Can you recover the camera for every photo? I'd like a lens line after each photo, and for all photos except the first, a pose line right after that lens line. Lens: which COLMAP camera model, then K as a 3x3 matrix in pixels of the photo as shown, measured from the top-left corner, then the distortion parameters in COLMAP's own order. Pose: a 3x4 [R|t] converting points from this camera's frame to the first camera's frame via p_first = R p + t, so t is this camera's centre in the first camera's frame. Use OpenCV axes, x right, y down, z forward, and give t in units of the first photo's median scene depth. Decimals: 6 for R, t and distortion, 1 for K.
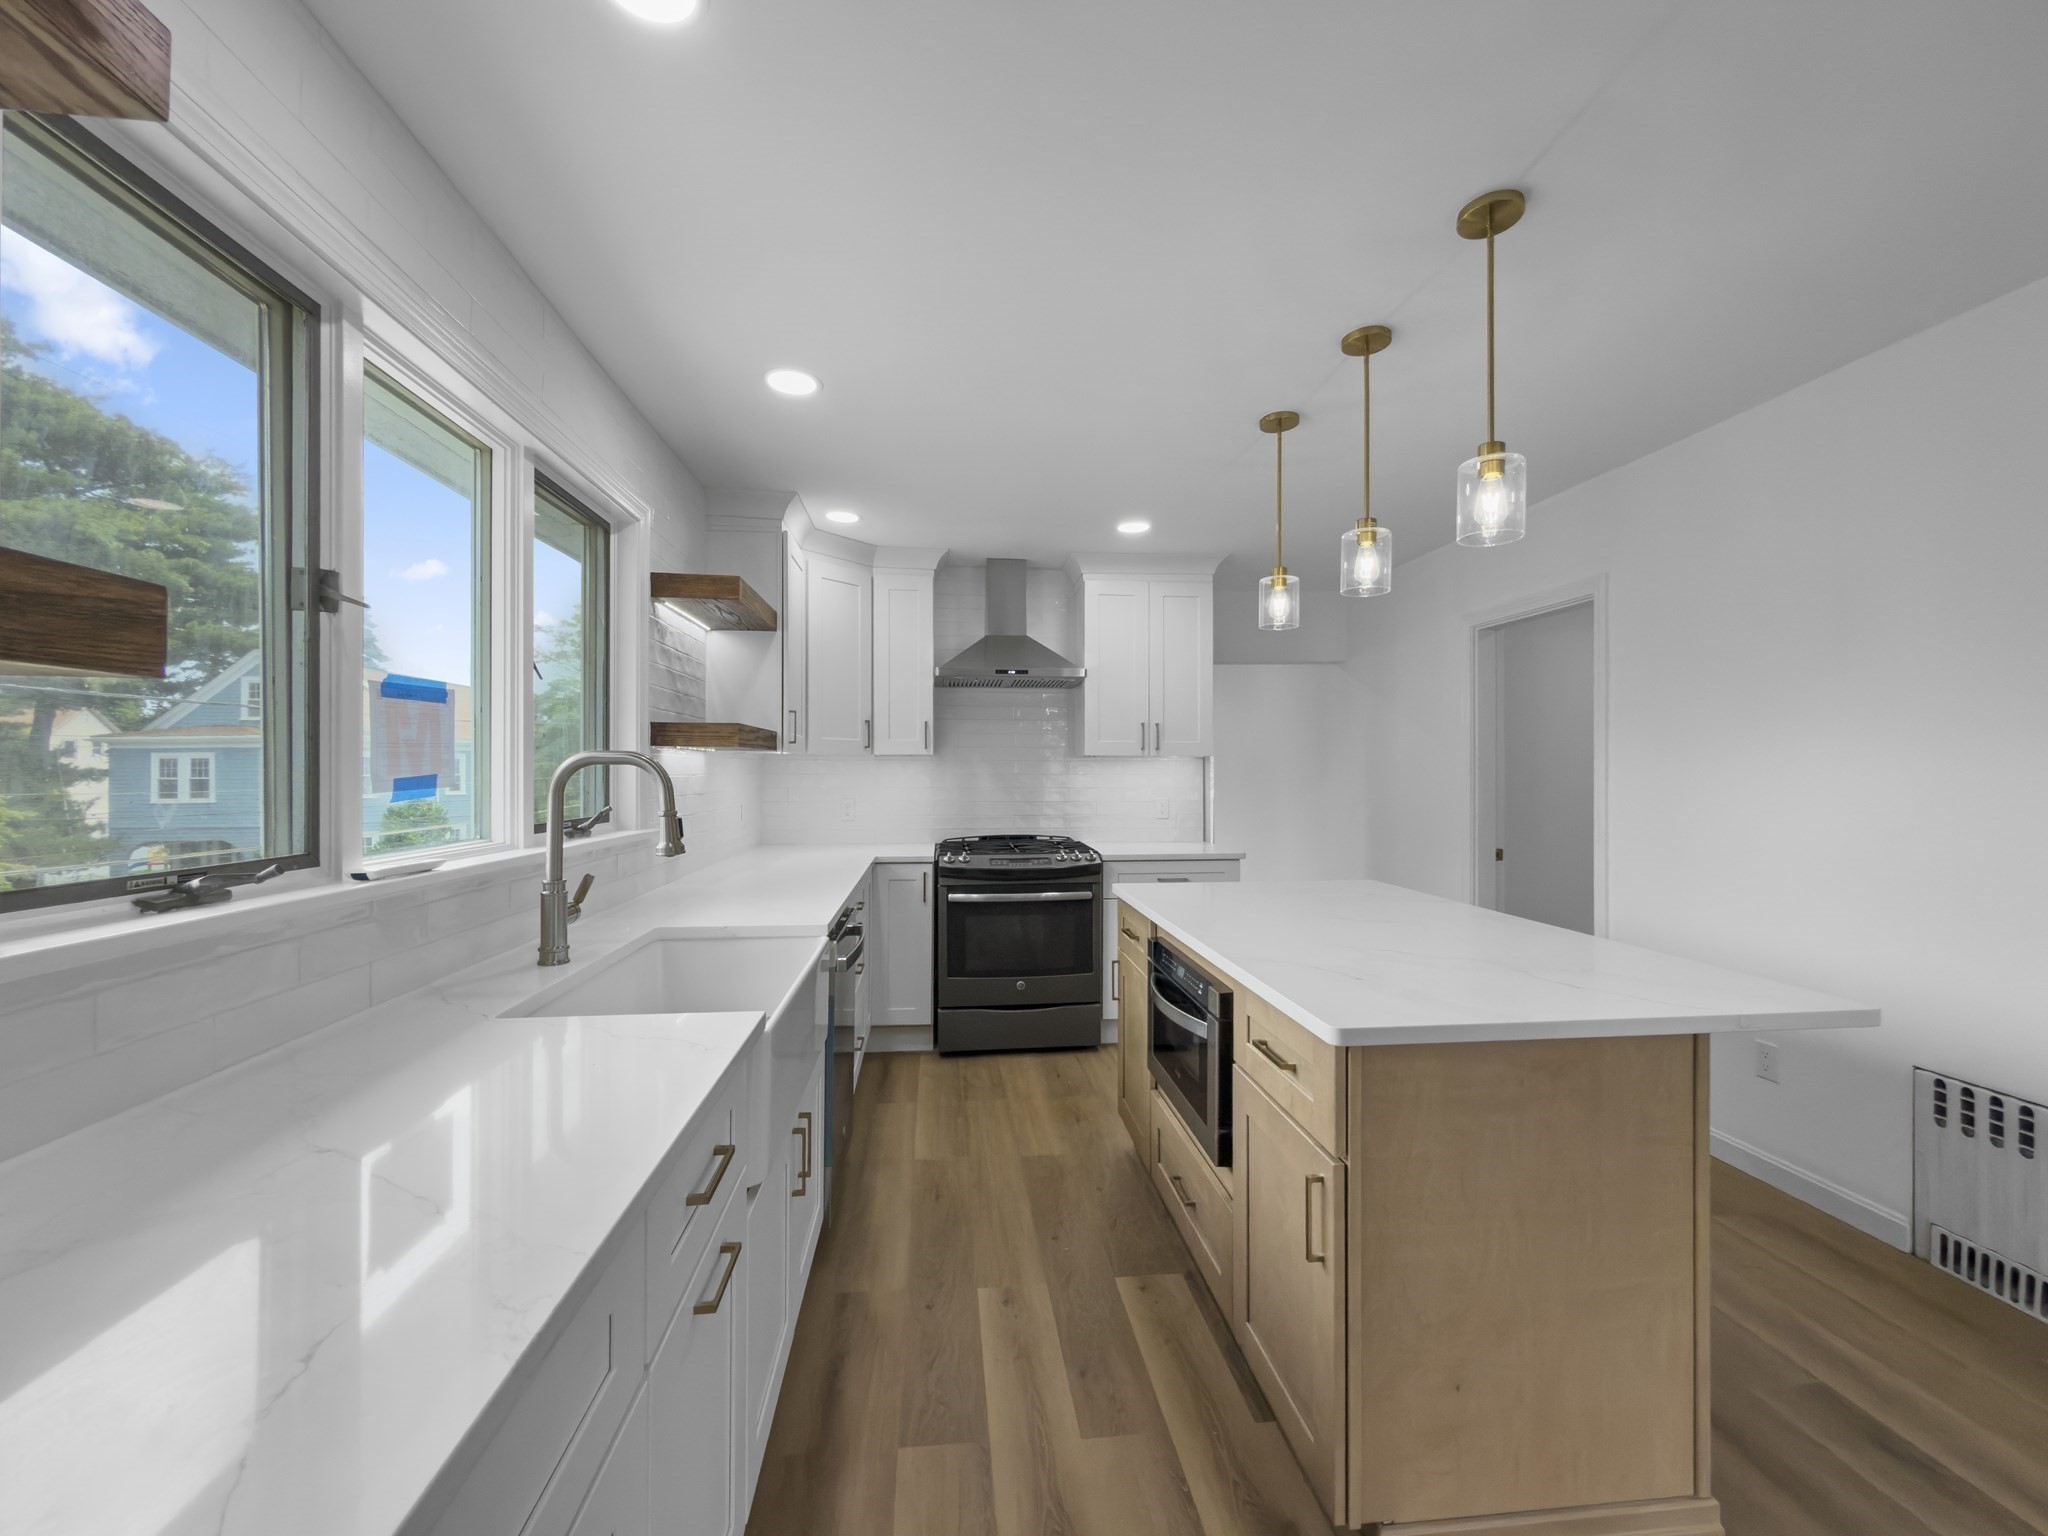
lens RADIAL K [[841.3, 0, 1025.0], [0, 841.3, 789.6], [0, 0, 1]] dist [-0.000480, 0.000177]
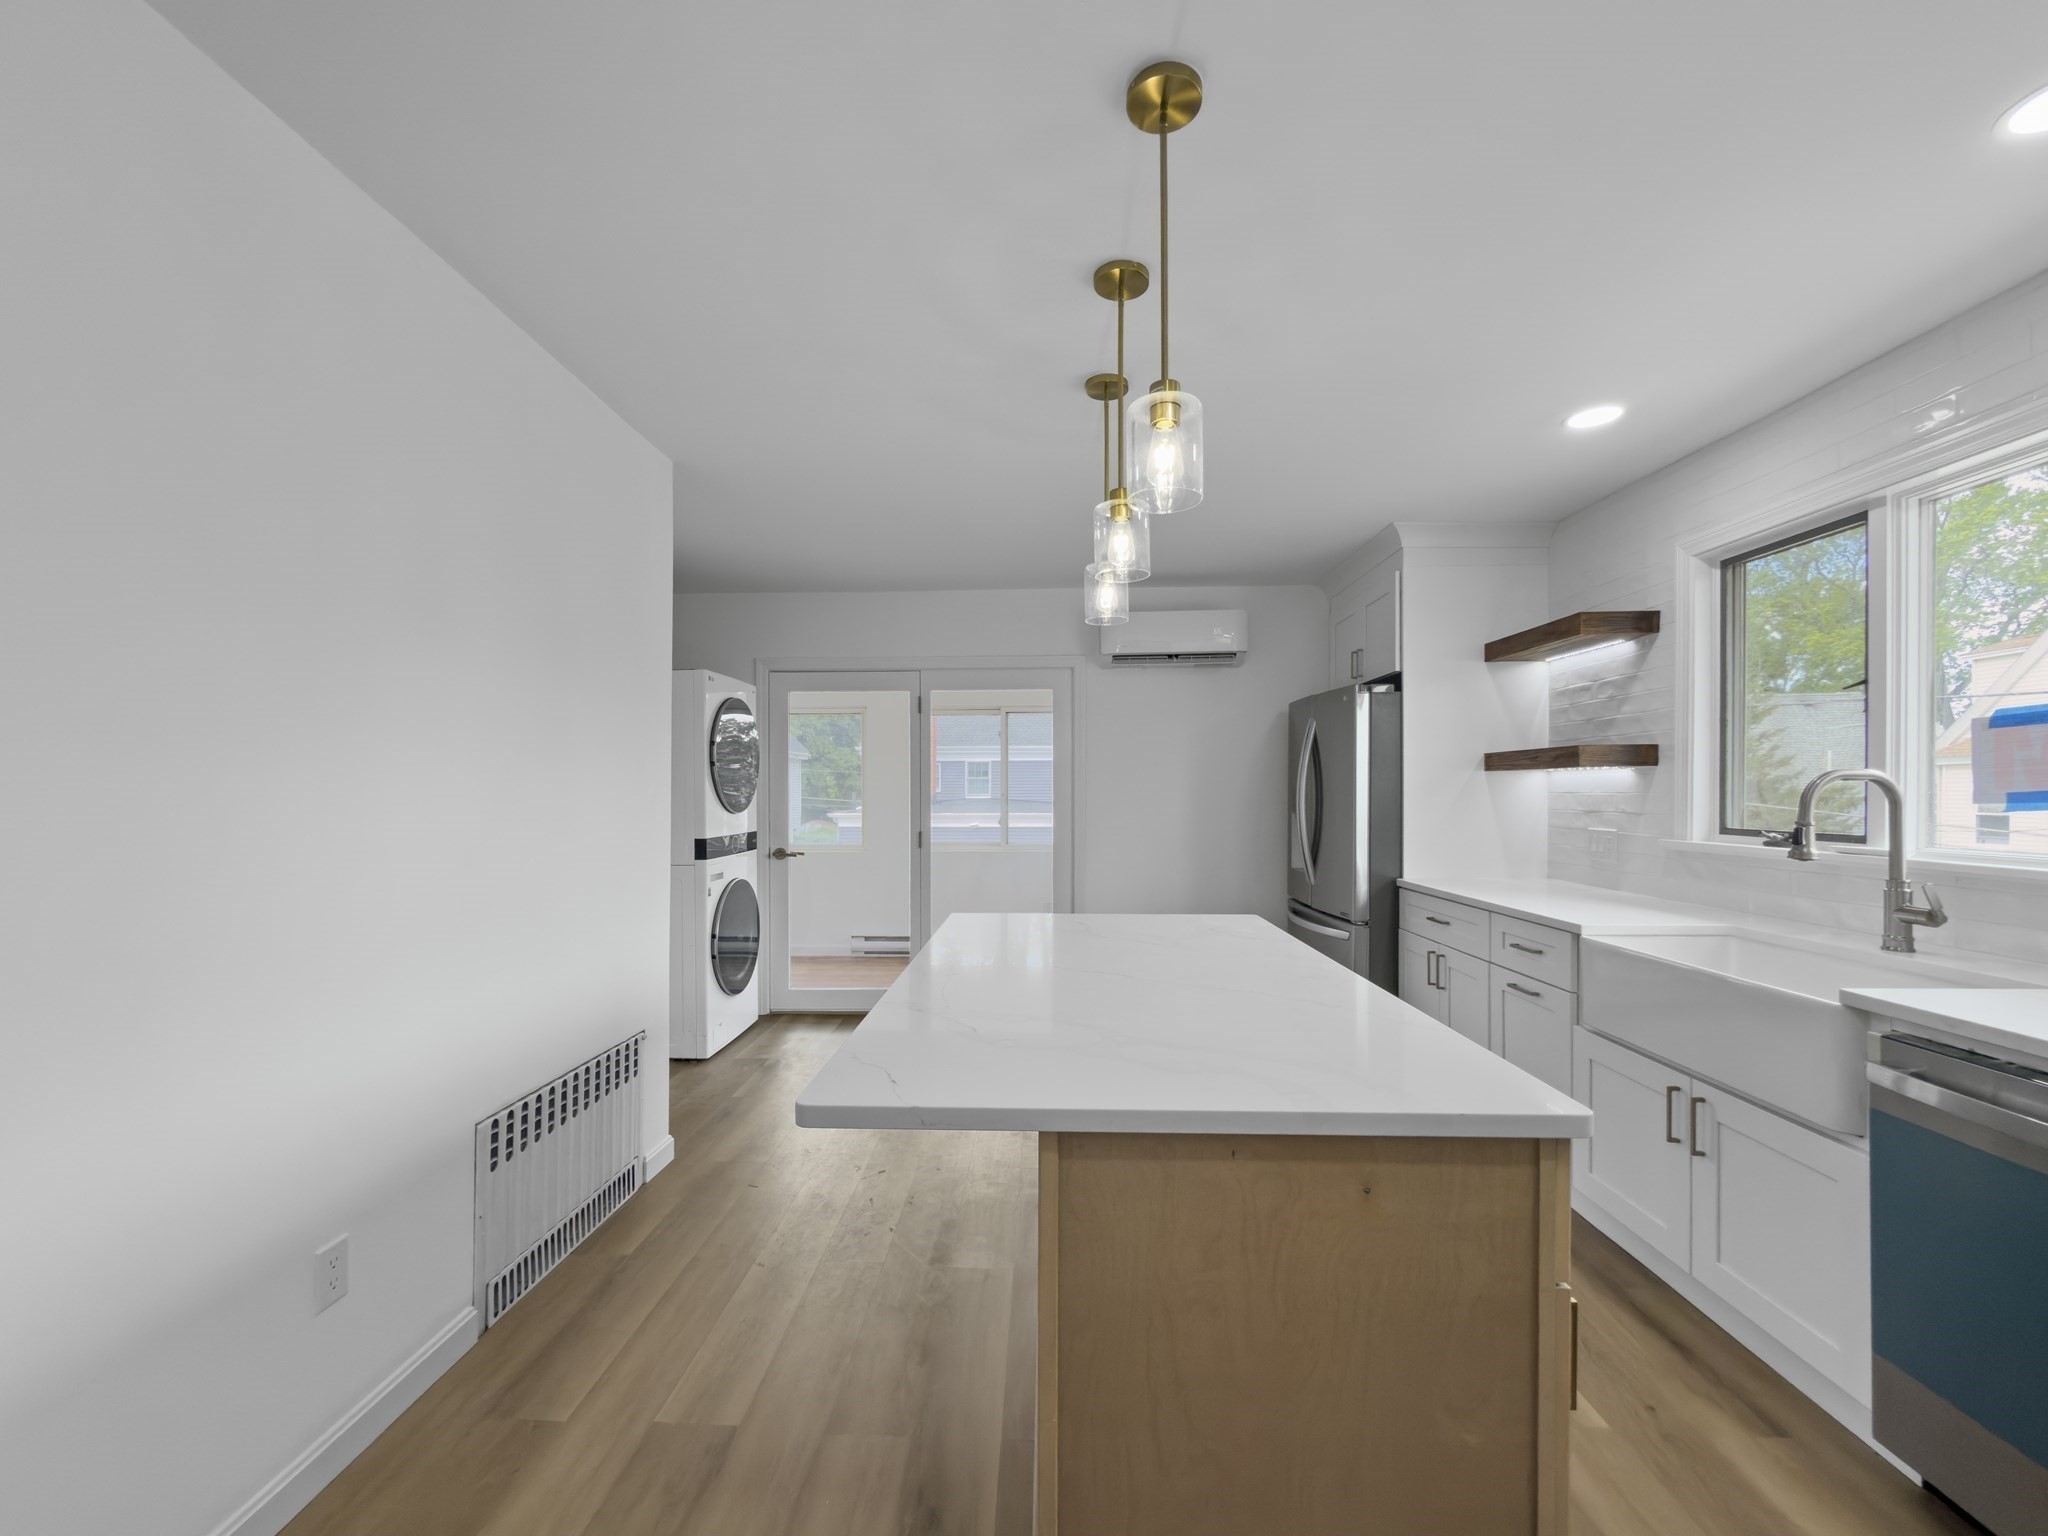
lens RADIAL K [[812.9, 0, 1028.7], [0, 812.9, 800.3], [0, 0, 1]] dist [-0.001348, -0.000370]
pose [[-0.990927, -0.000542, 0.134401, 0.384762], [0.003207, 0.999612, 0.027678, -0.029706], [-0.134364, 0.027858, -0.990540, 1.799317]]
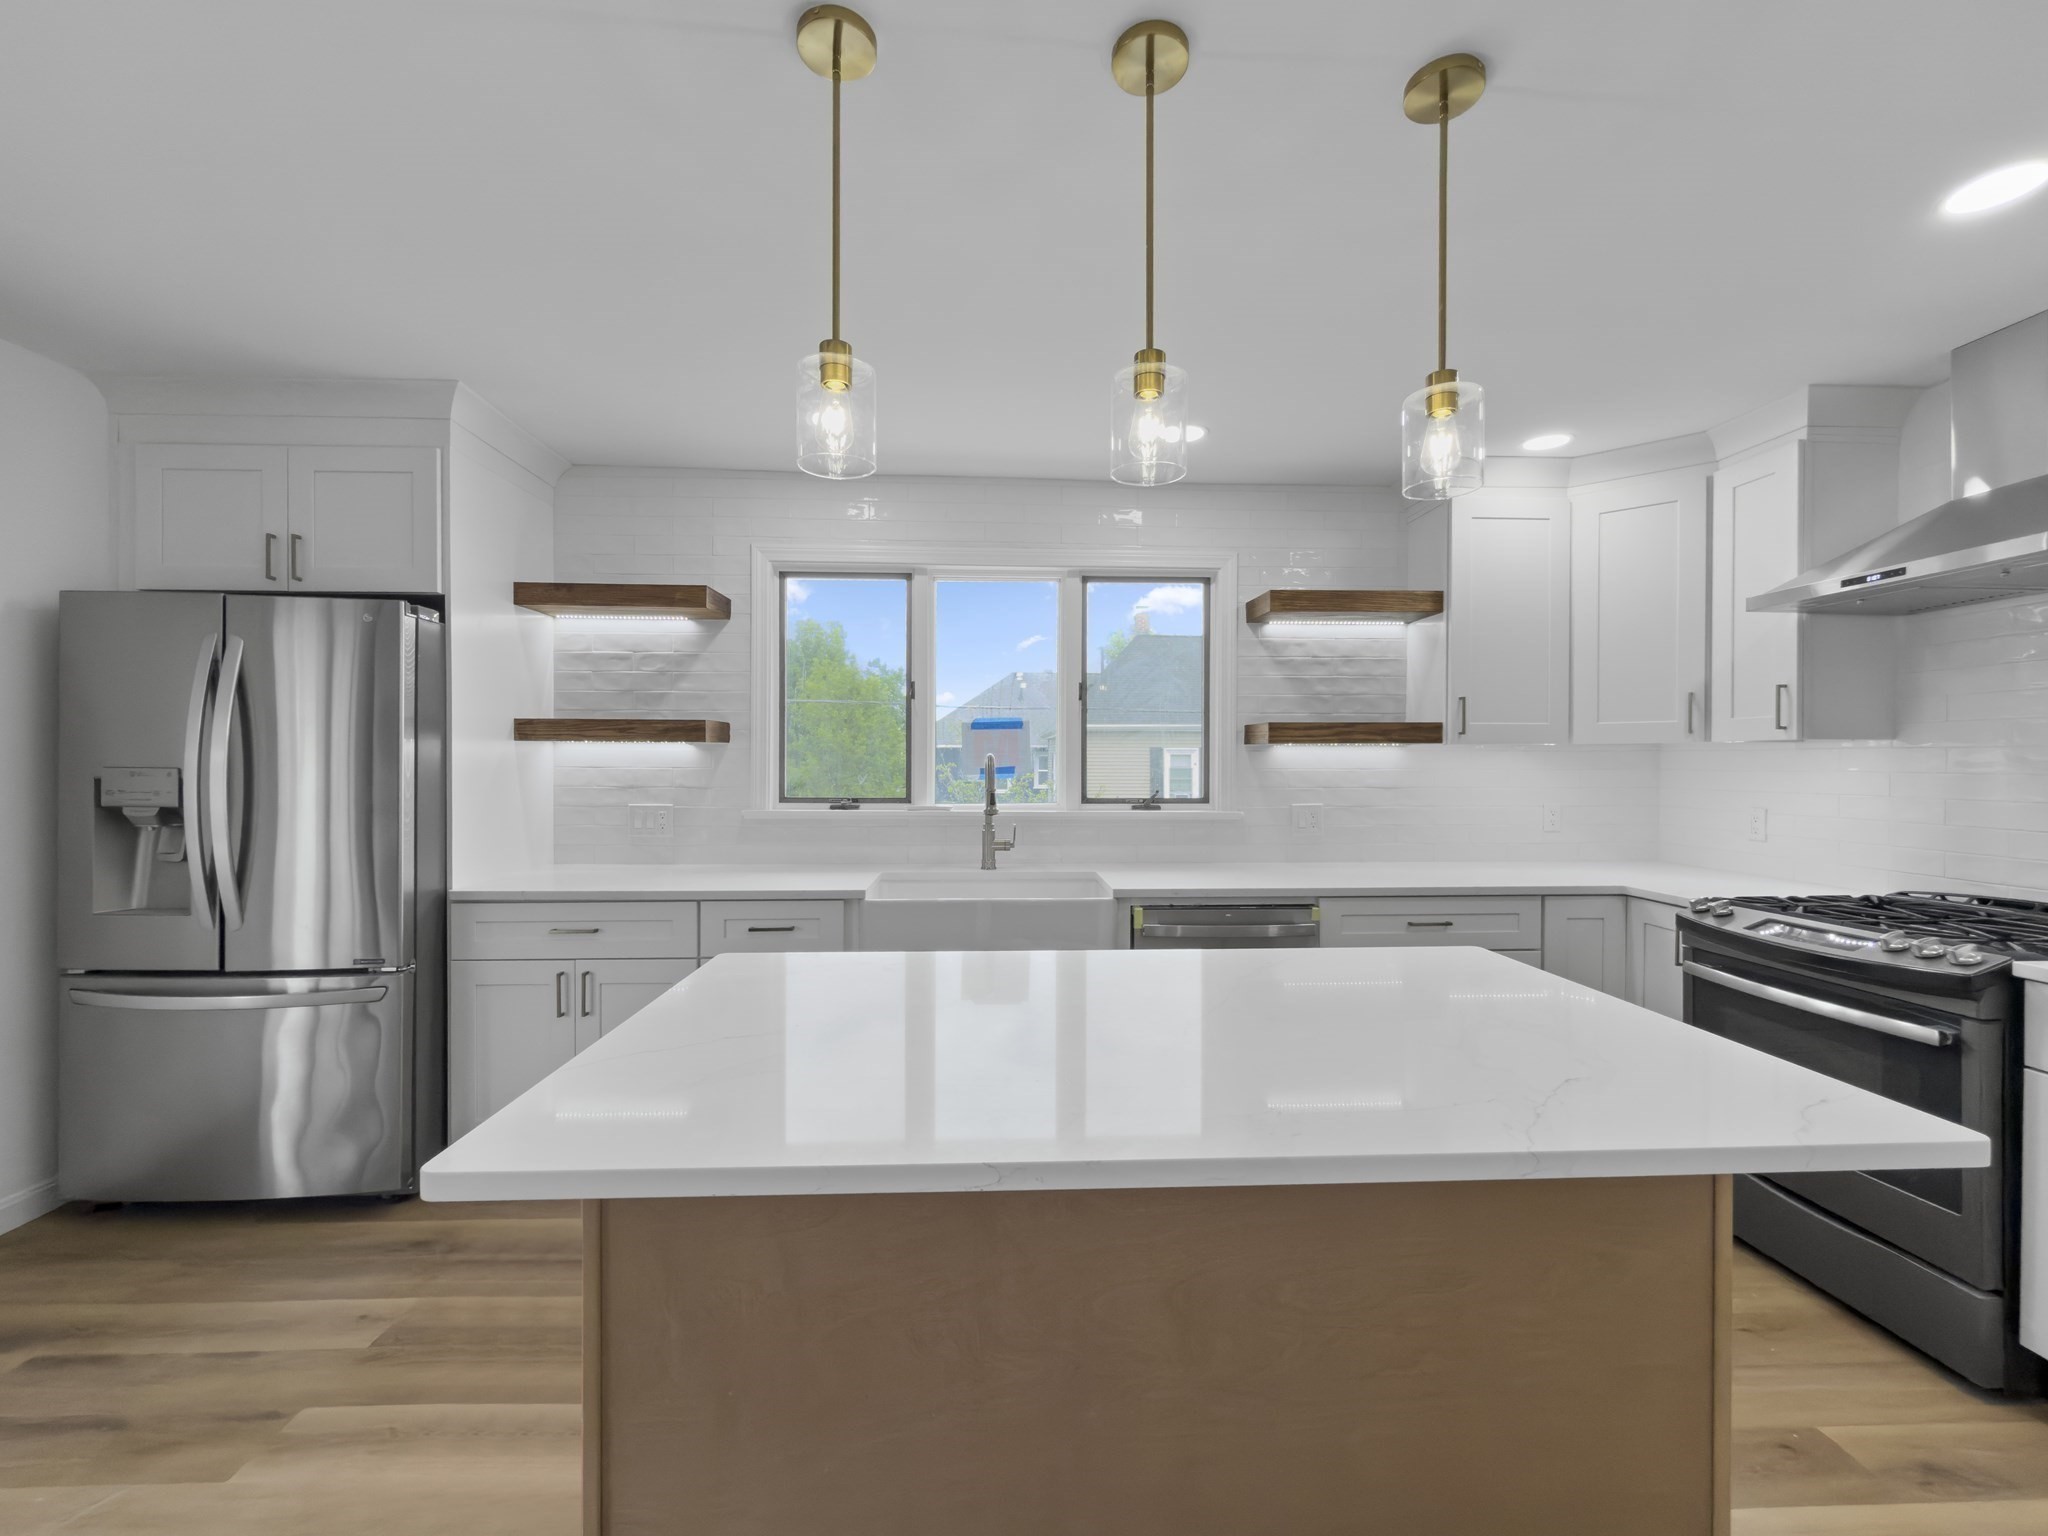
lens RADIAL K [[841.3, 0, 1025.0], [0, 841.3, 789.6], [0, 0, 1]] dist [-0.000480, 0.000177]
pose [[-0.070840, 0.033781, -0.996916, 1.012541], [-0.022828, 0.999110, 0.035477, -0.028416], [0.997226, 0.025271, -0.070005, 0.953410]]
